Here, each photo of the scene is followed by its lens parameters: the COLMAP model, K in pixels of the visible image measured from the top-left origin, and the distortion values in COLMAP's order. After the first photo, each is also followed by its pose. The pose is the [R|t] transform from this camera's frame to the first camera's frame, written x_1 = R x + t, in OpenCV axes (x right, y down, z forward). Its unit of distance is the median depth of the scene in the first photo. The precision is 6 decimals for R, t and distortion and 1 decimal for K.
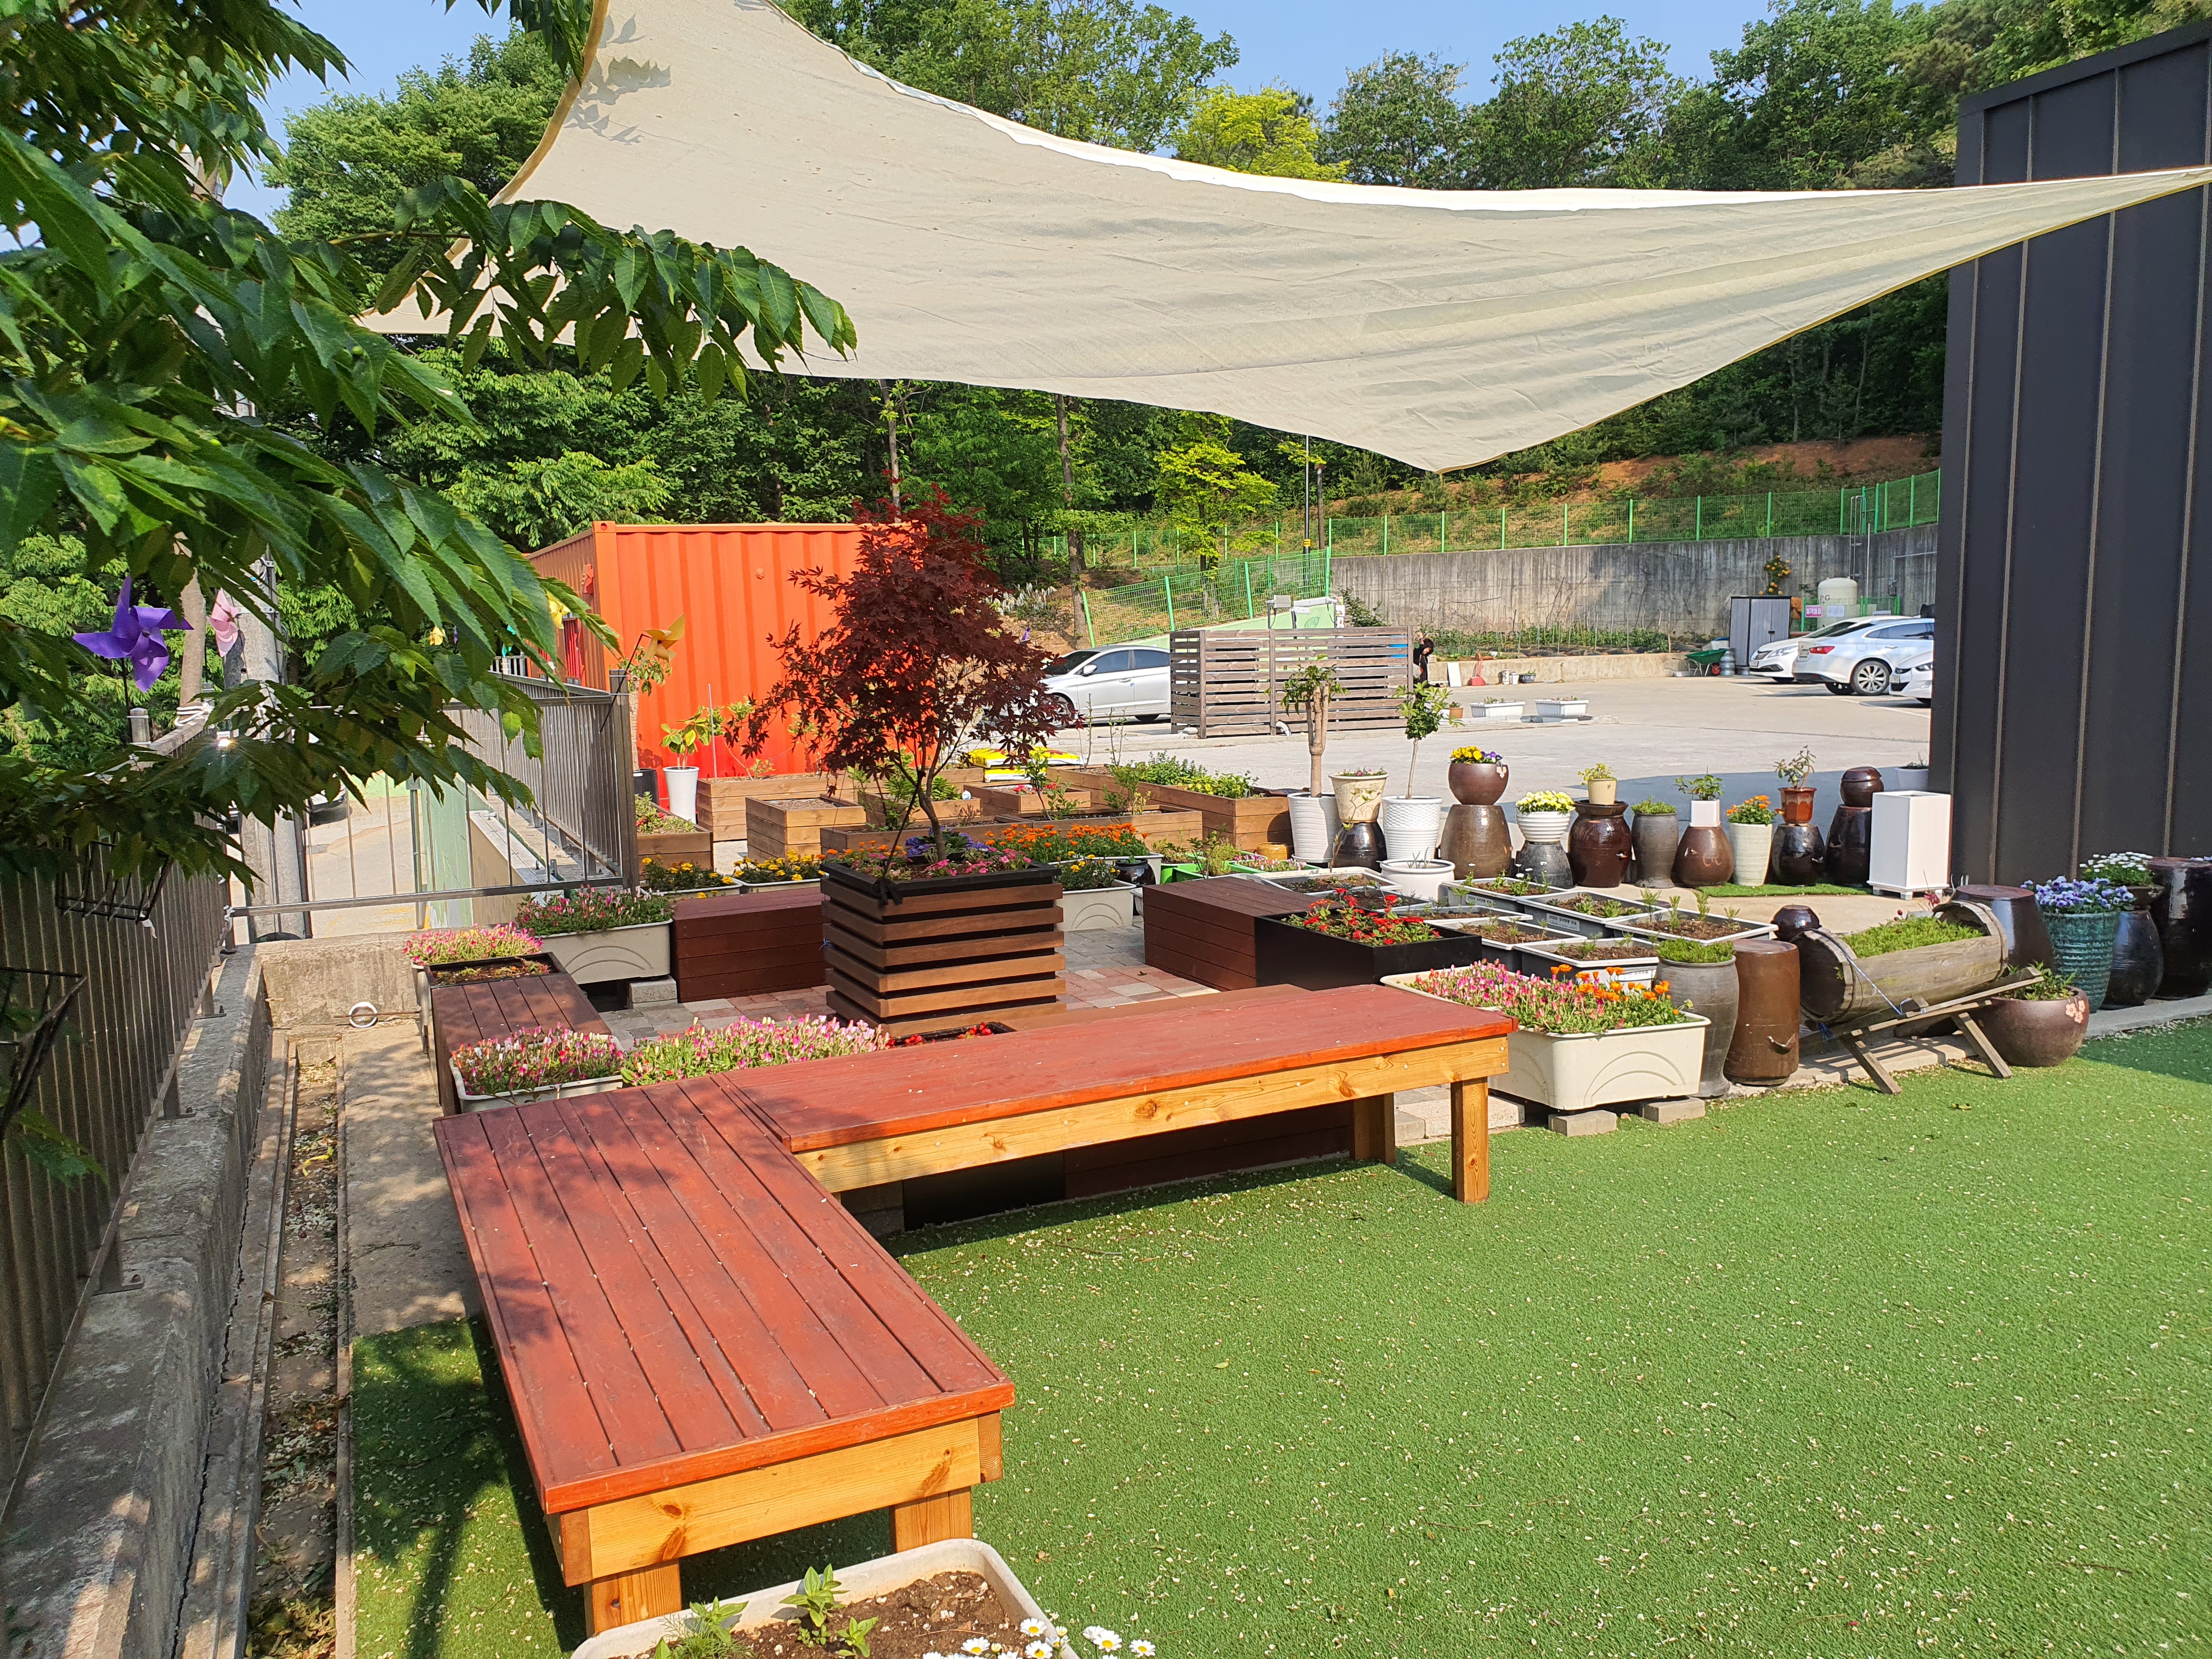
lens RADIAL K [[1698.2, 0, 1106.0], [0, 1698.2, 829.5], [0, 0, 1]] dist [0.102922, -0.224812]
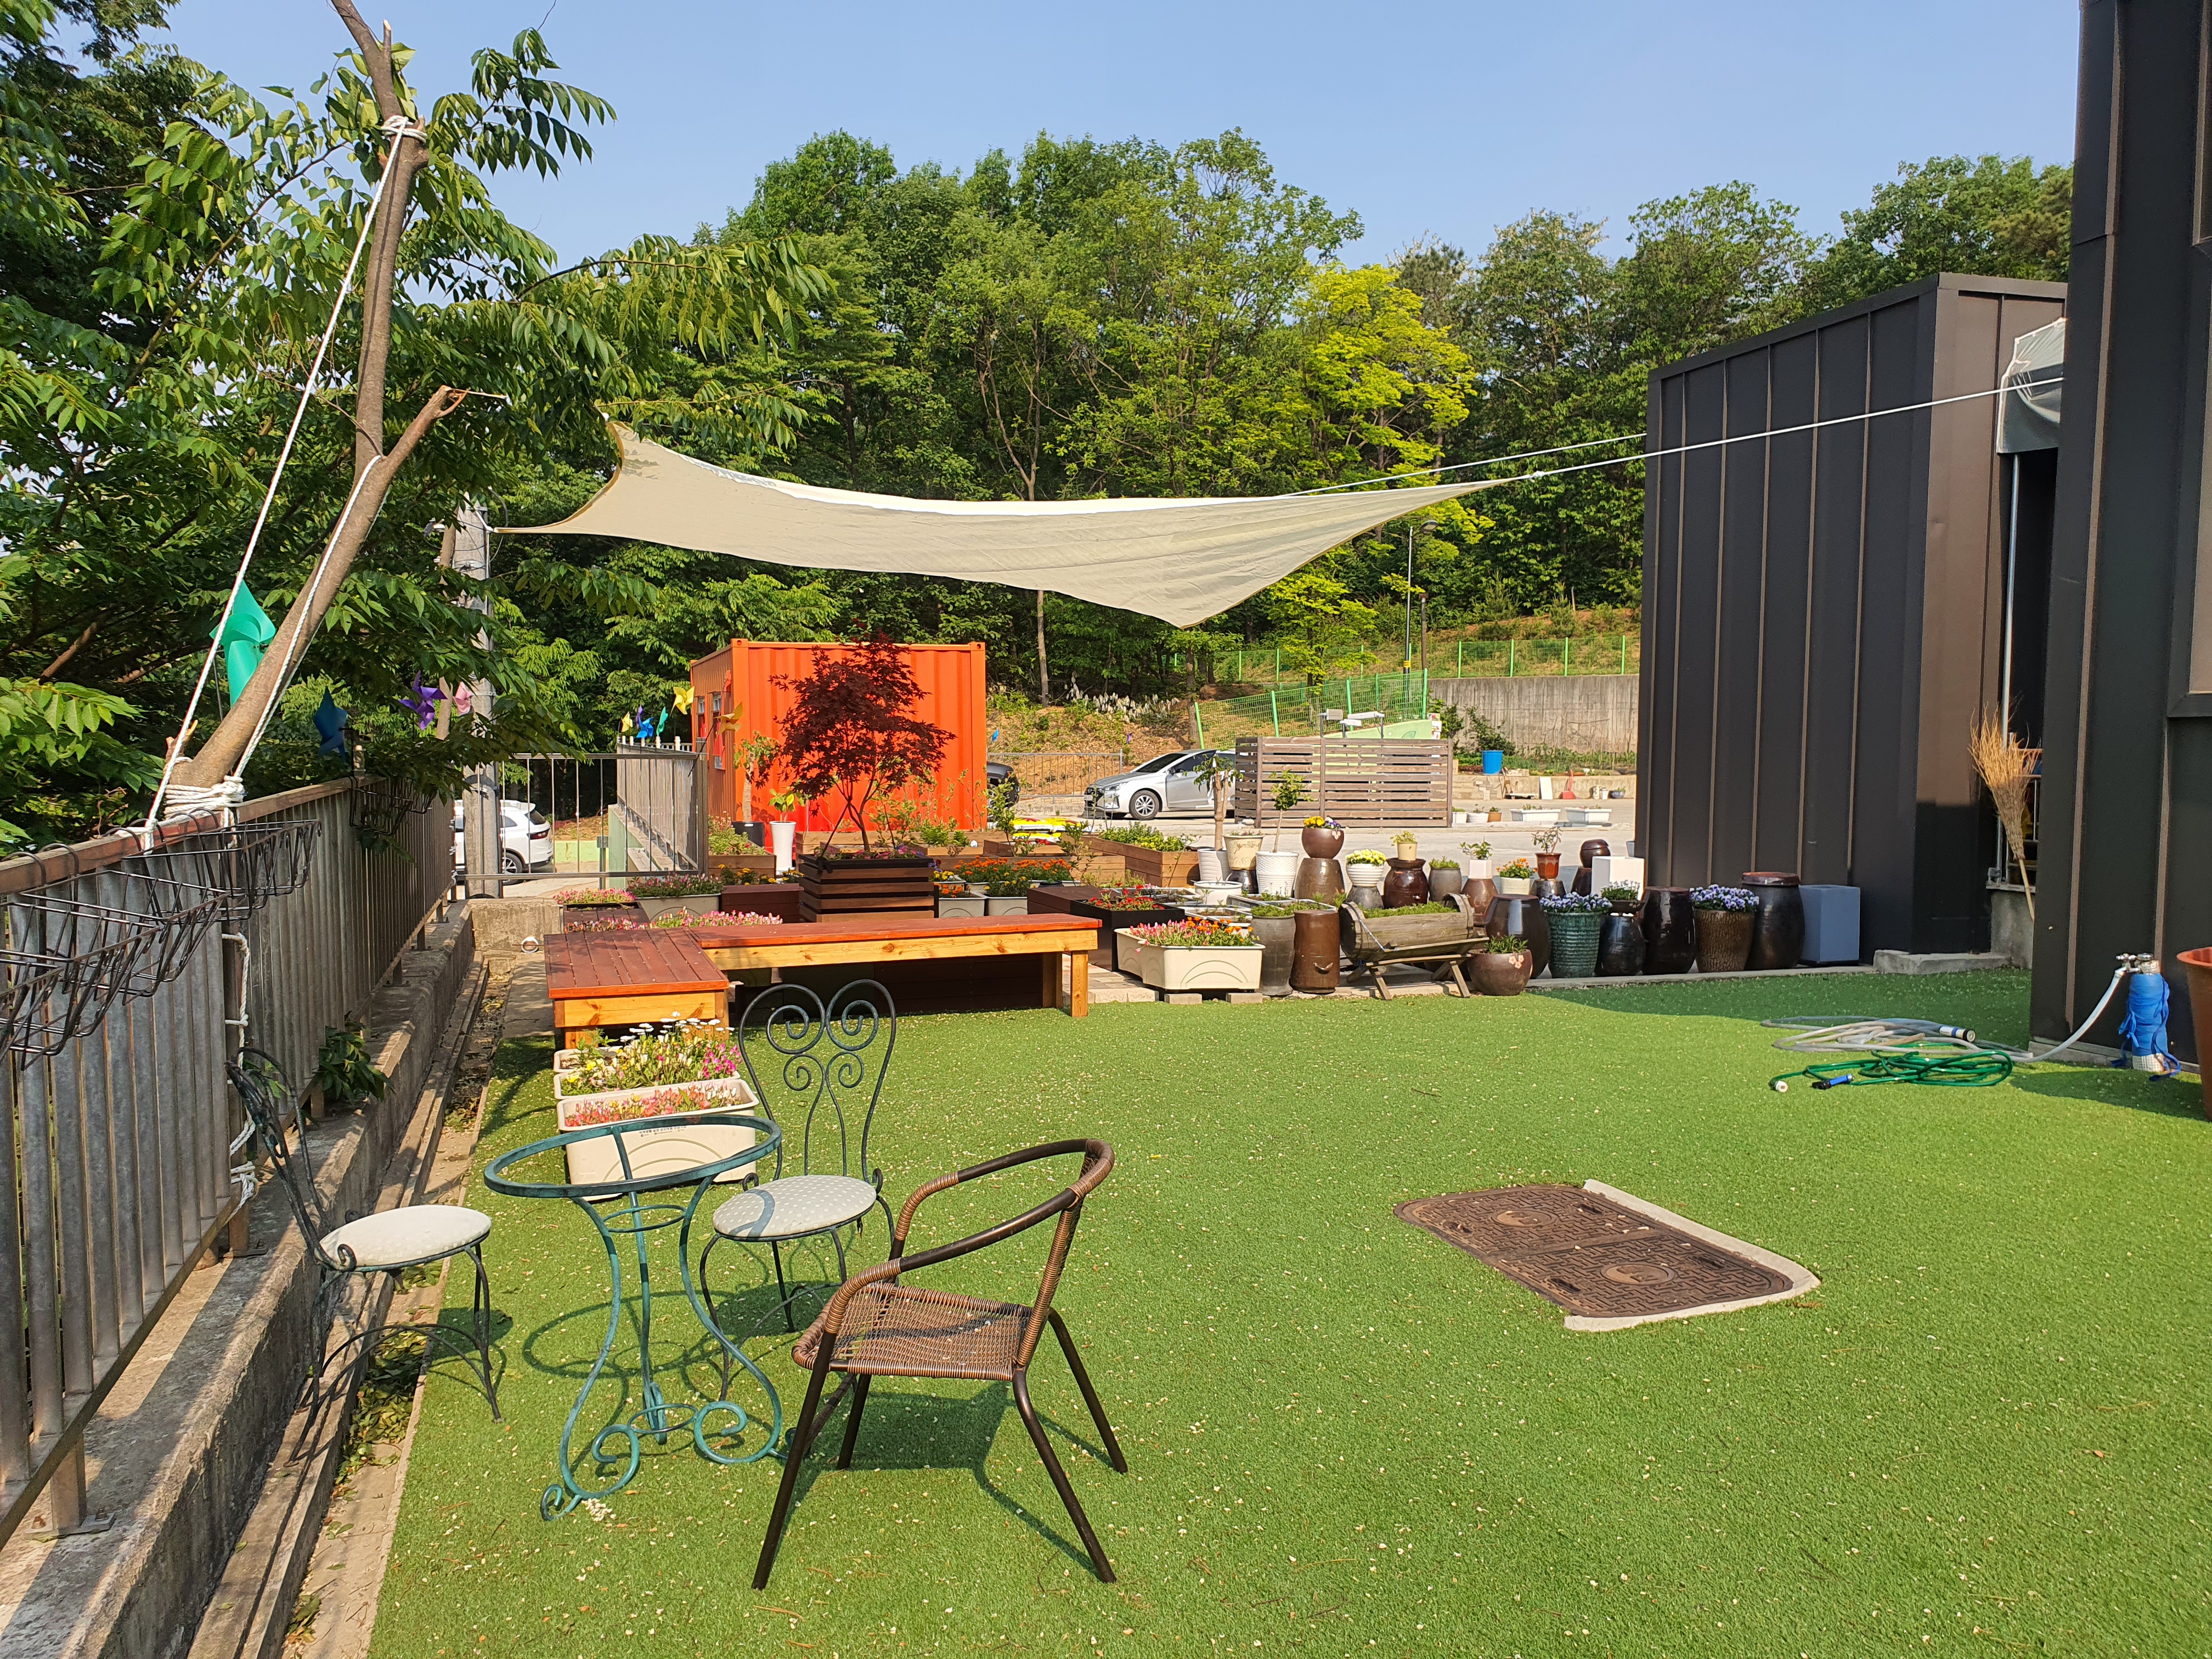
lens RADIAL K [[1667.5, 0, 1106.0], [0, 1667.5, 829.5], [0, 0, 1]] dist [0.125244, -0.289940]
pose [[0.993769, 0.034048, -0.106134, 0.057460], [-0.040724, 0.997283, -0.061386, 0.016065], [0.103756, 0.065325, 0.992455, -0.111288]]
